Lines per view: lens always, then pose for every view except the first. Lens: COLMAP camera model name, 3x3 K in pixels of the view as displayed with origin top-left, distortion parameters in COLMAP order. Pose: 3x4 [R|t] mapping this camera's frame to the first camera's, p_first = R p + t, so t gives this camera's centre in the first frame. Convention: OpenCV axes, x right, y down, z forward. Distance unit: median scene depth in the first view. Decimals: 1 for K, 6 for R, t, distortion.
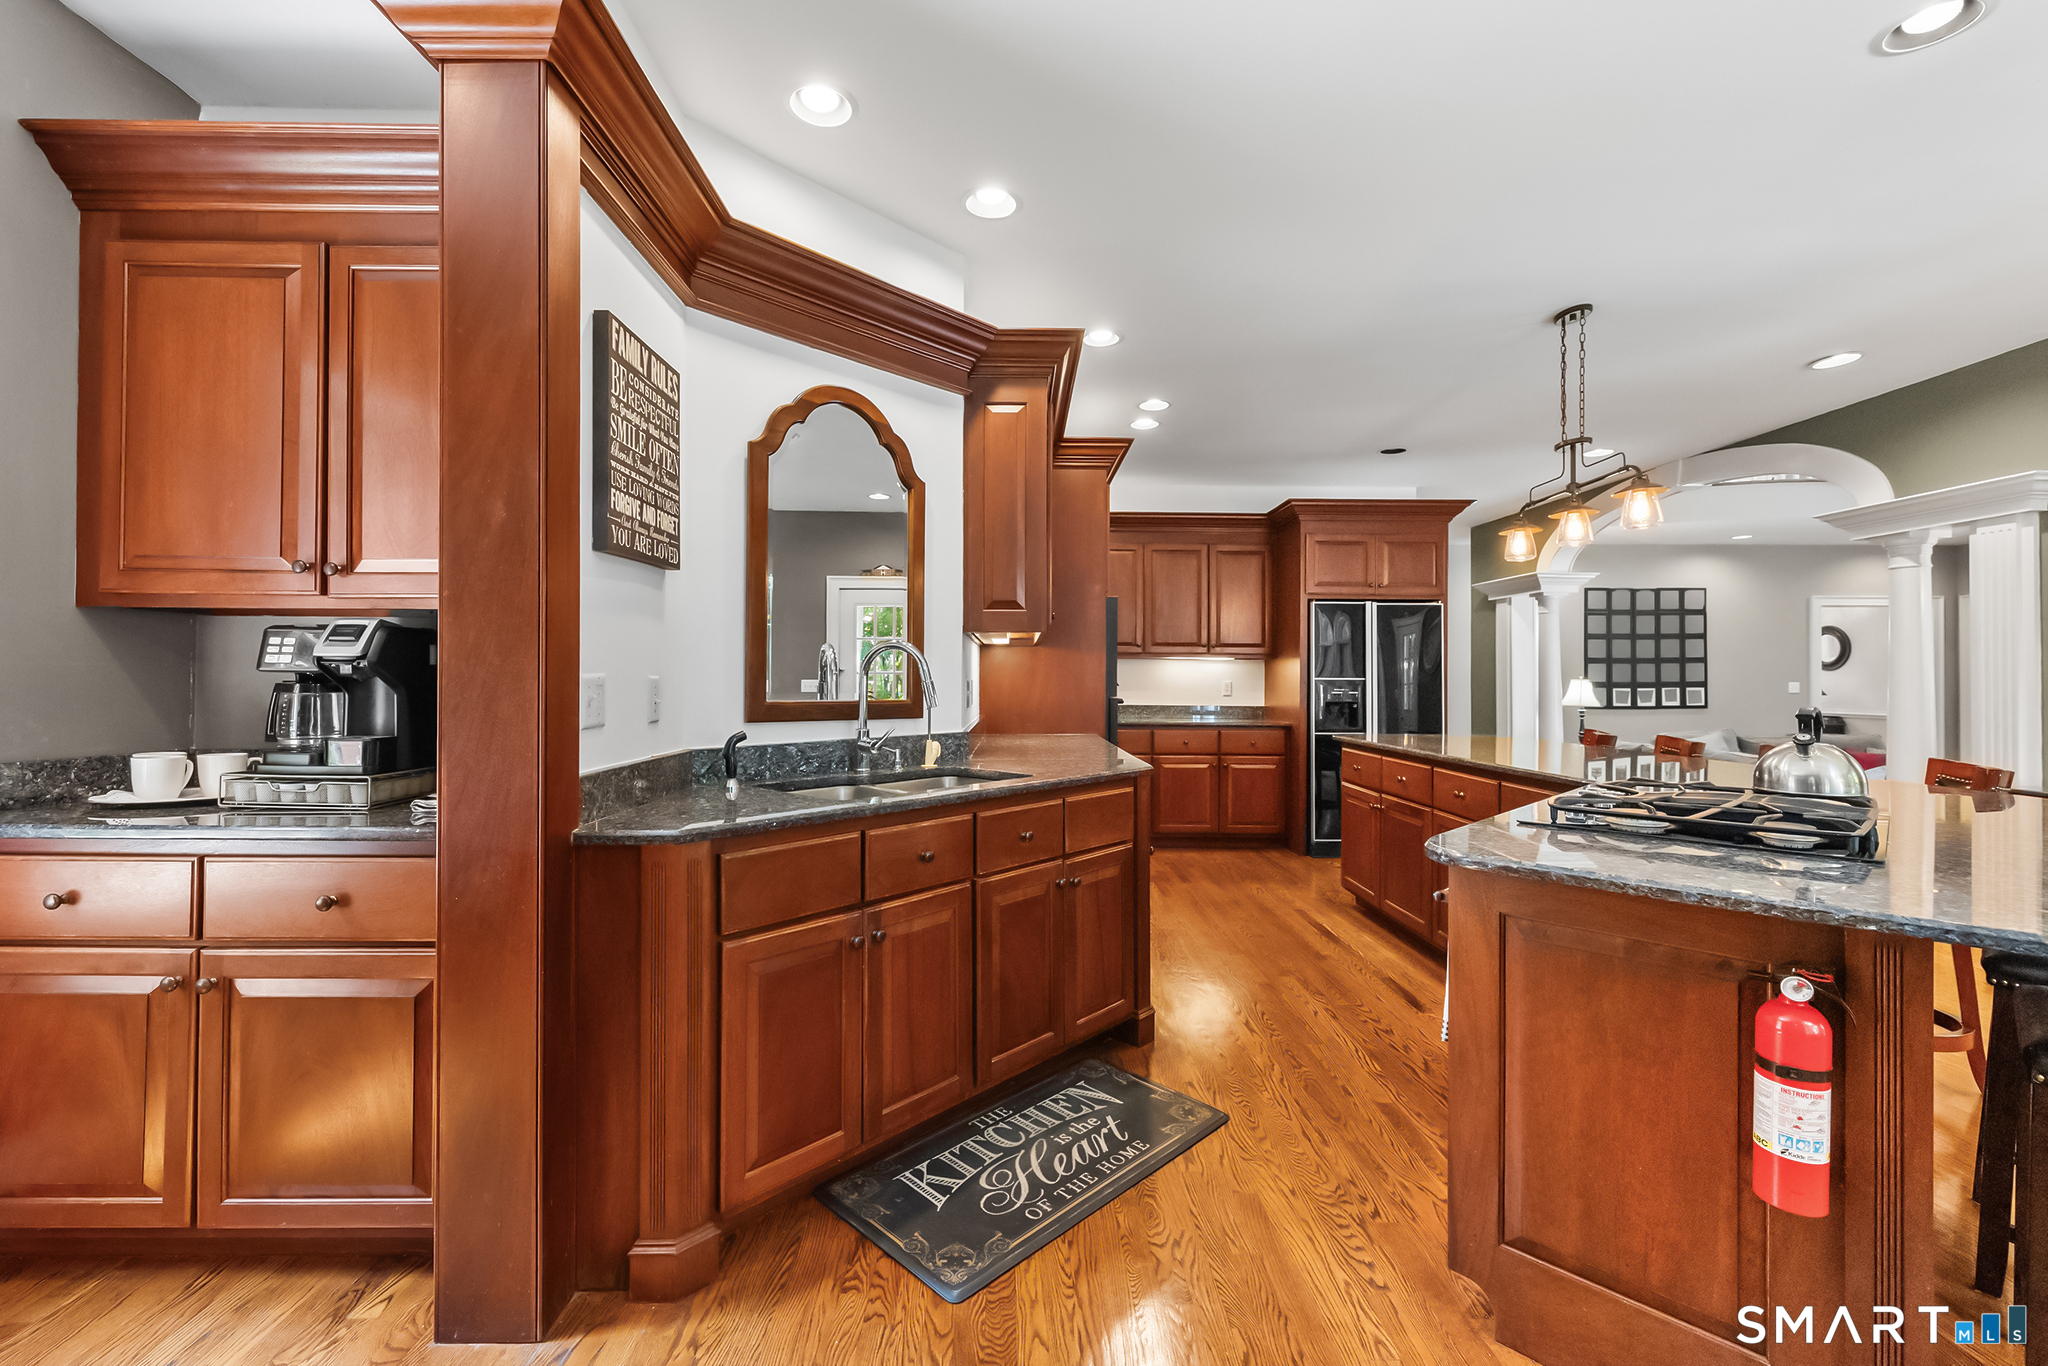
lens RADIAL K [[869.6, 0, 1024.0], [0, 869.6, 683.0], [0, 0, 1]] dist [0.000290, 0.000161]
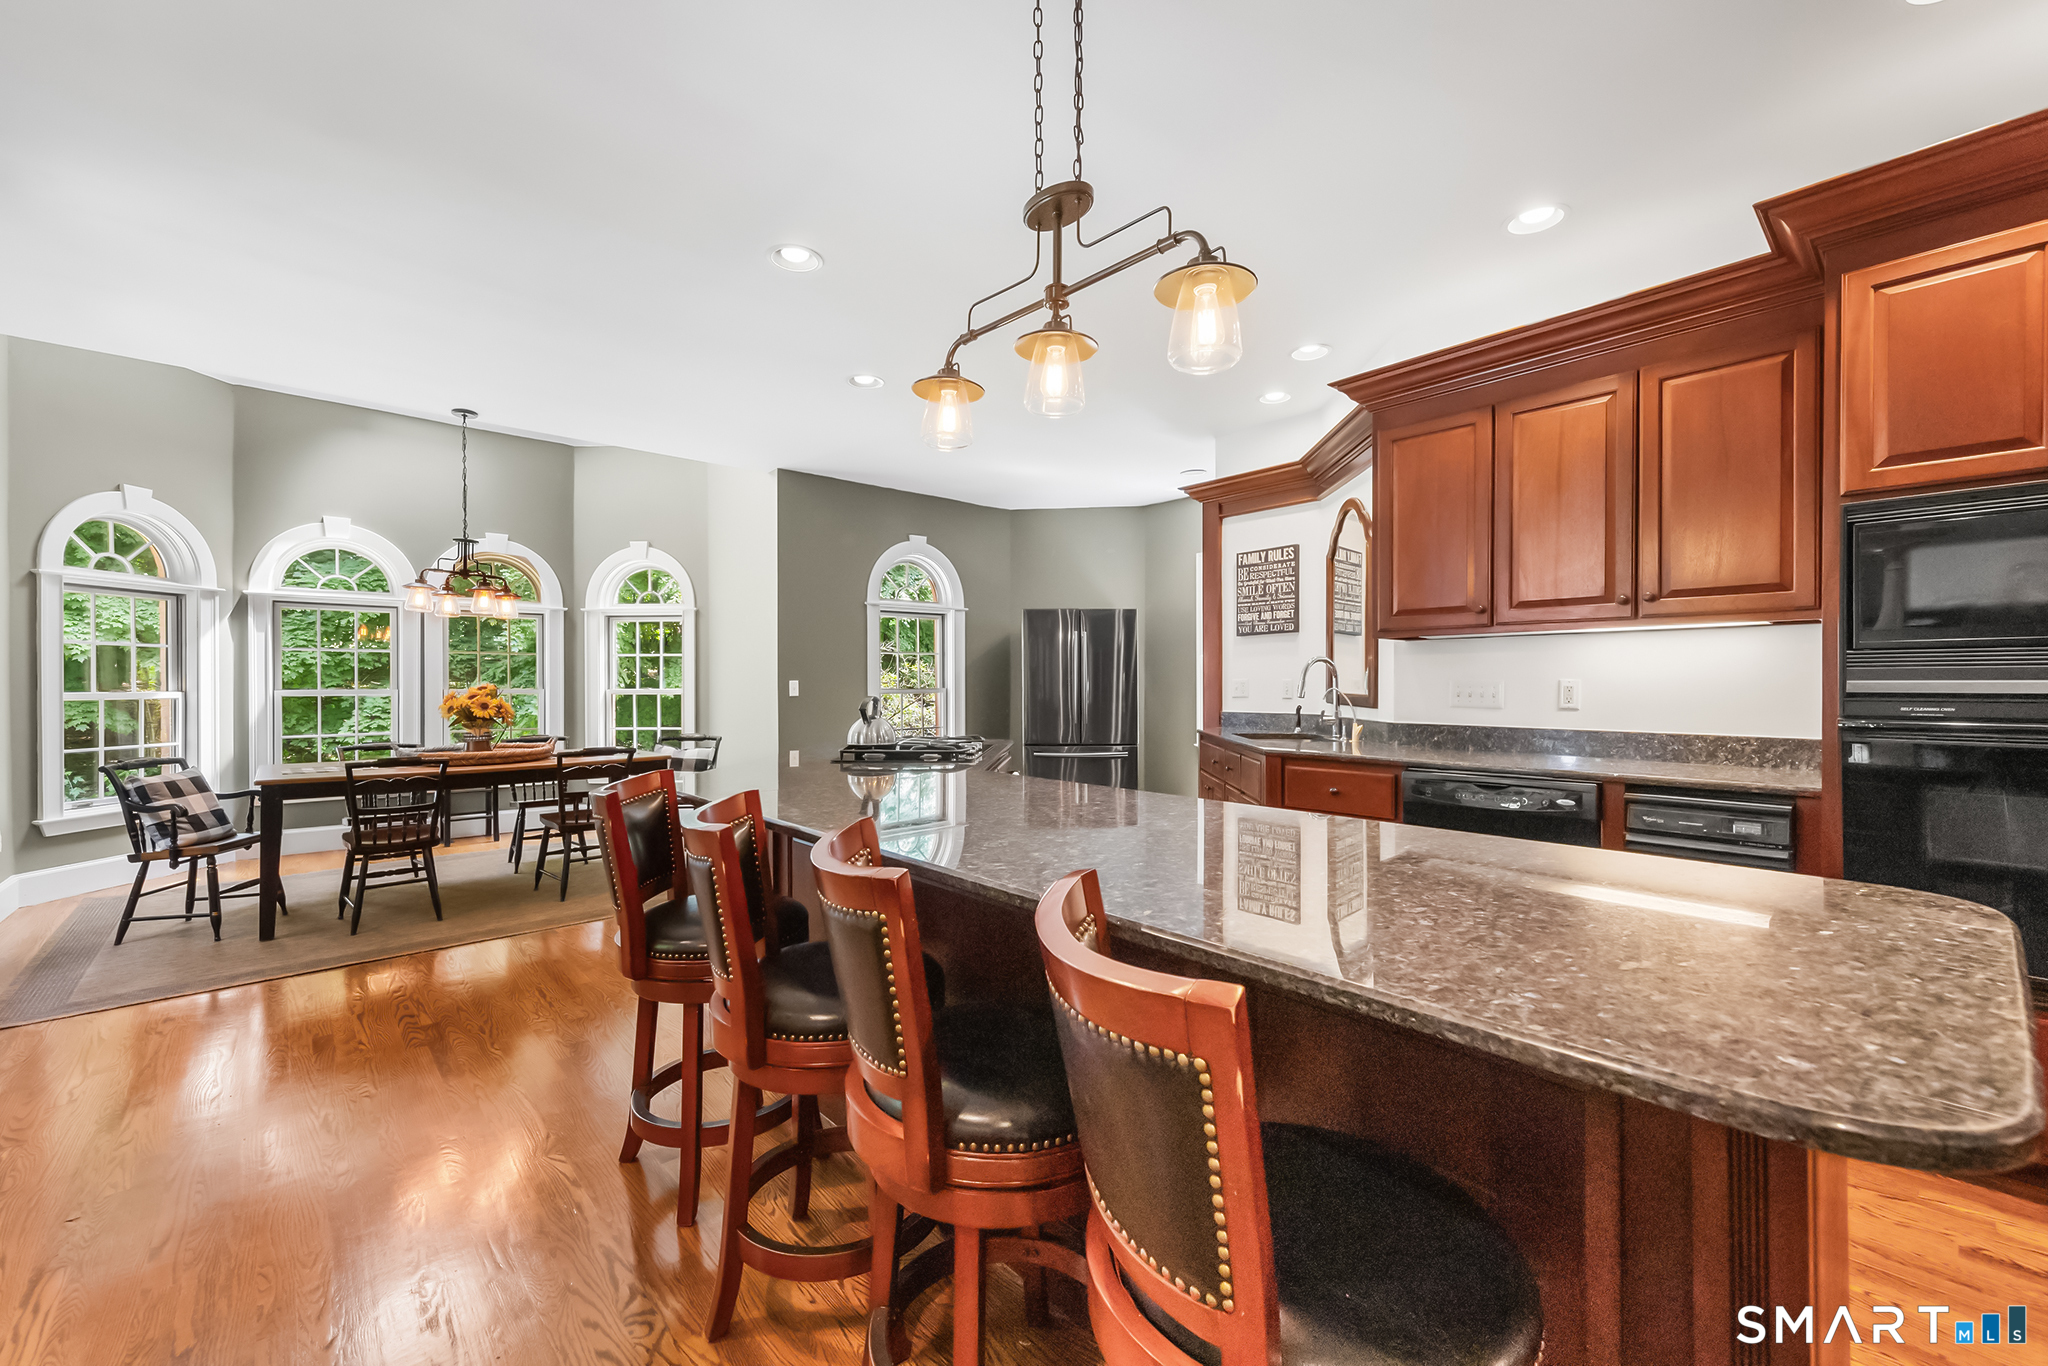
lens RADIAL K [[804.8, 0, 1024.0], [0, 804.8, 683.0], [0, 0, 1]] dist [0.000735, 0.000154]
pose [[-0.770420, -0.010466, -0.637451, 1.186658], [-0.008717, 0.999945, -0.005883, 0.014906], [0.637477, 0.001024, -0.770468, 1.732599]]
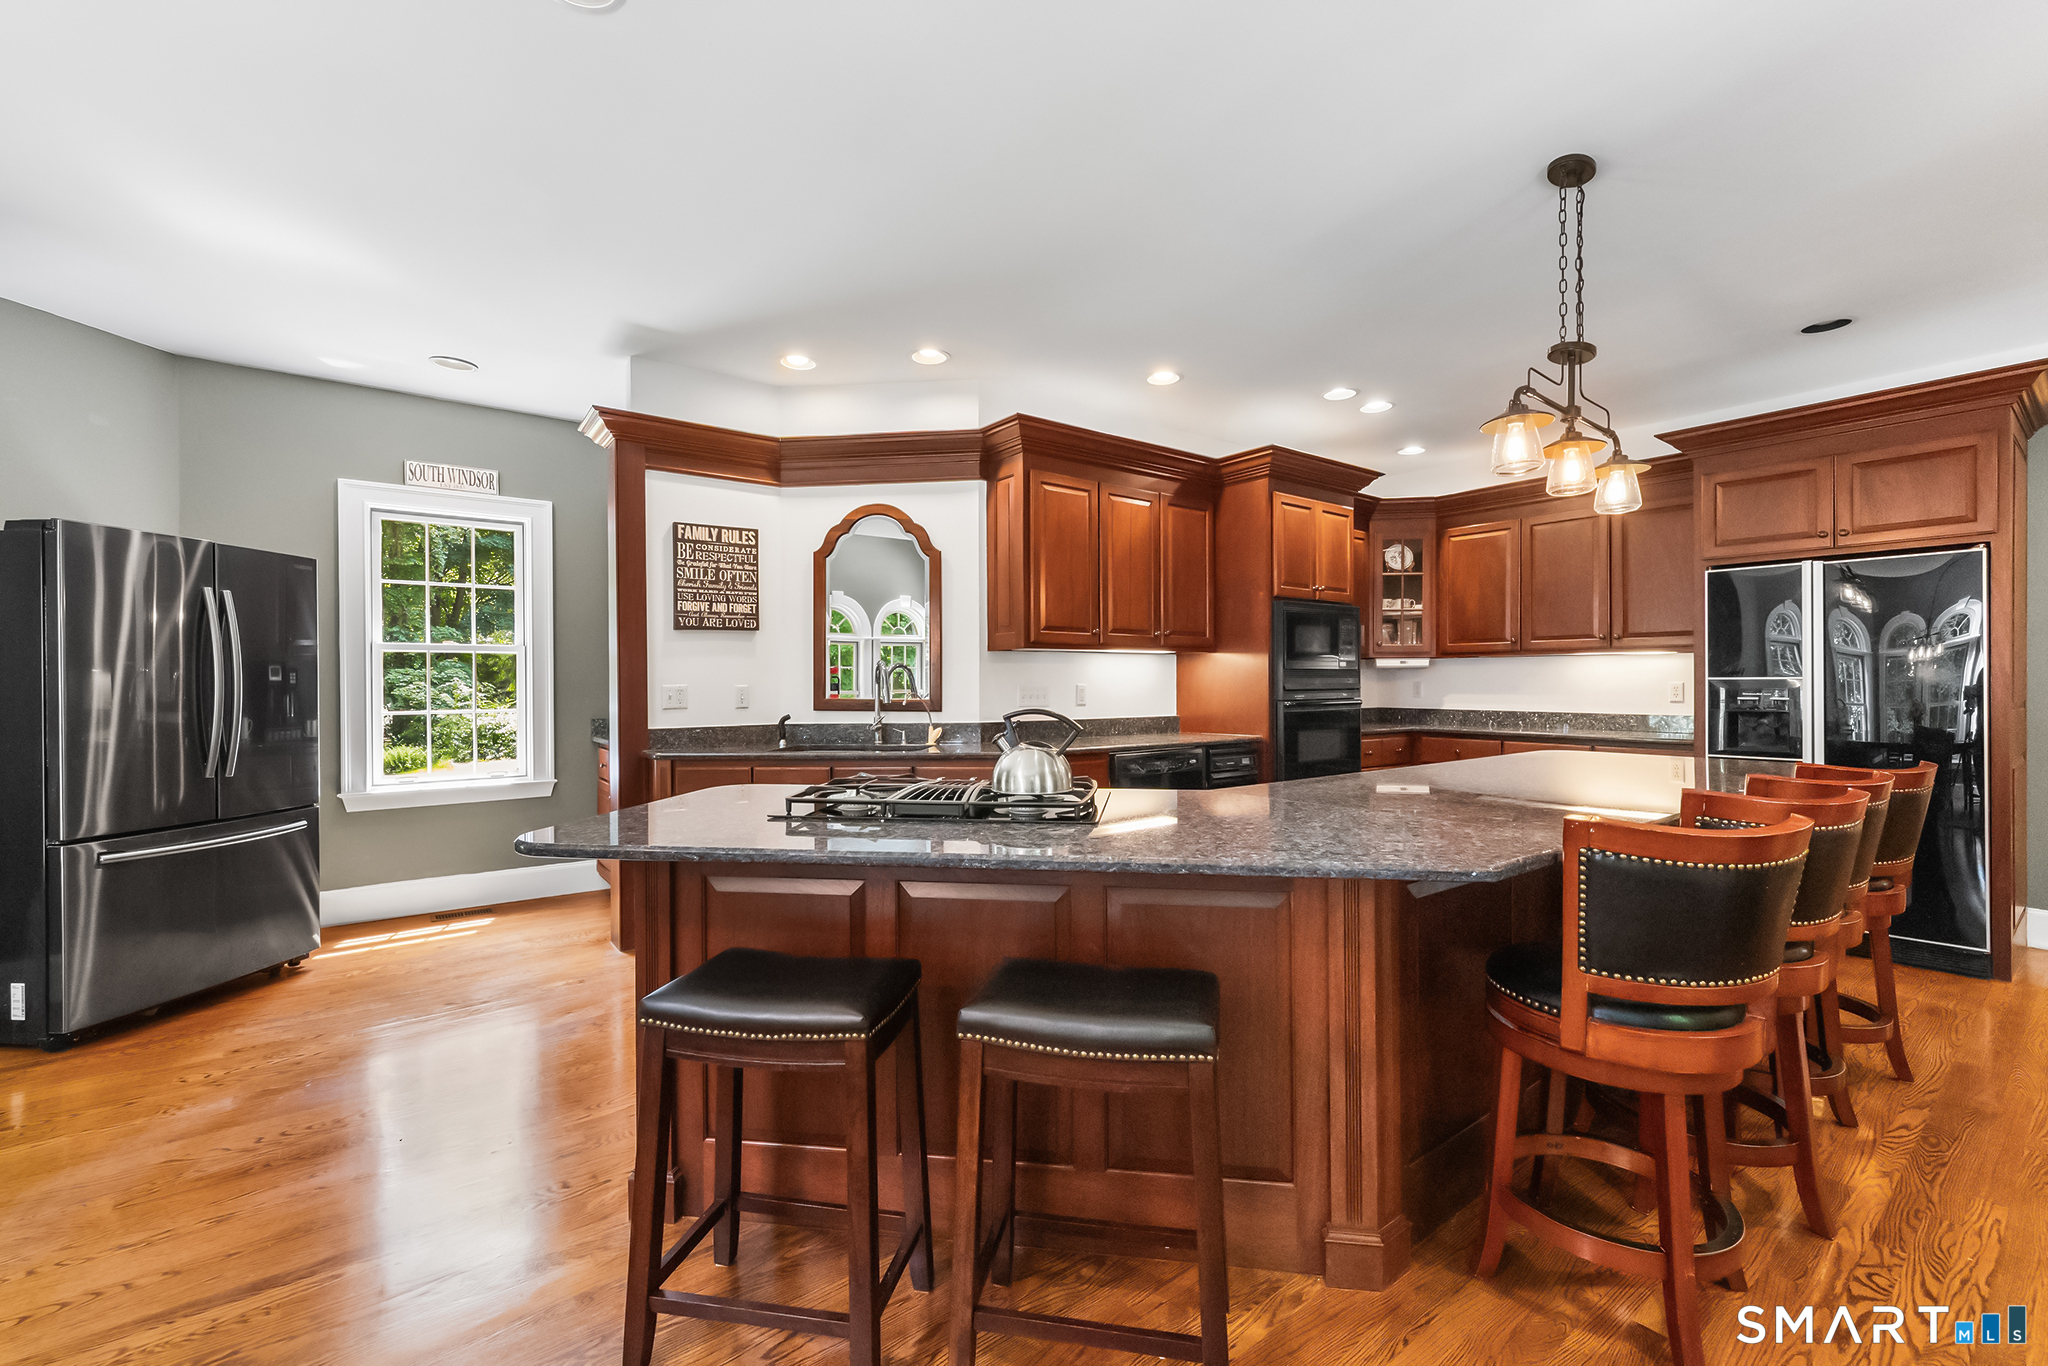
lens RADIAL K [[869.6, 0, 1024.0], [0, 869.6, 683.0], [0, 0, 1]] dist [0.000290, 0.000161]
pose [[0.605938, -0.002778, -0.795507, 1.230888], [0.004972, 0.999988, 0.000295, -0.008537], [0.795496, -0.004134, 0.605945, 0.244934]]
